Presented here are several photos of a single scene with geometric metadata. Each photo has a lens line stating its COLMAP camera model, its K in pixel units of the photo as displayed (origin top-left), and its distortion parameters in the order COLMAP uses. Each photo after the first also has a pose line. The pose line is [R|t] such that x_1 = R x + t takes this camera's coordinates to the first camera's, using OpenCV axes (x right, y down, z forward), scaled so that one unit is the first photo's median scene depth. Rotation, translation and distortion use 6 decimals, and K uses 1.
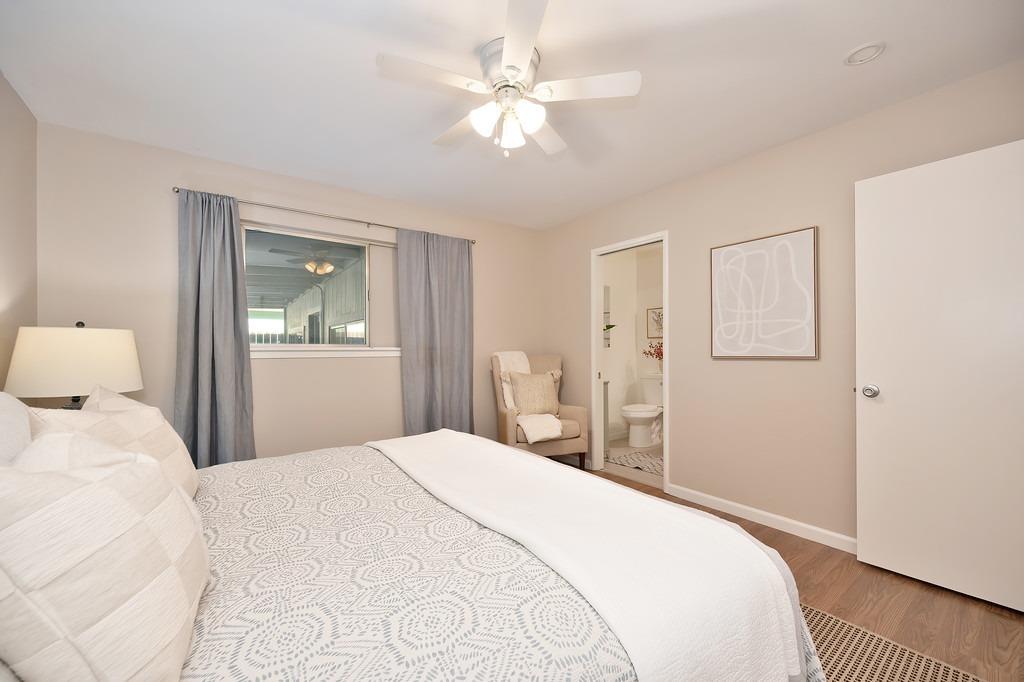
lens RADIAL K [[409.7, 0, 535.4], [0, 409.7, 334.7], [0, 0, 1]] dist [0.069186, 0.000017]
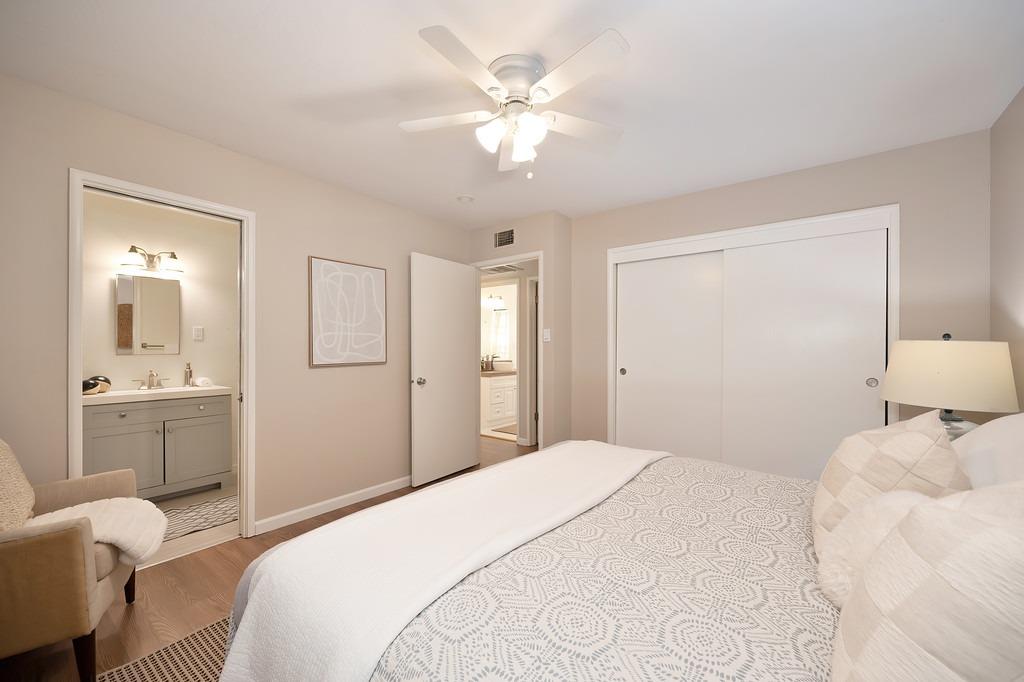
lens RADIAL K [[404.8, 0, 512.9], [0, 404.8, 344.2], [0, 0, 1]] dist [0.000790, 0.000214]
pose [[-0.243782, 0.018076, 0.969662, -0.729966], [-0.029365, 0.999230, -0.026010, 0.015736], [-0.969385, -0.034815, -0.243063, 0.878496]]
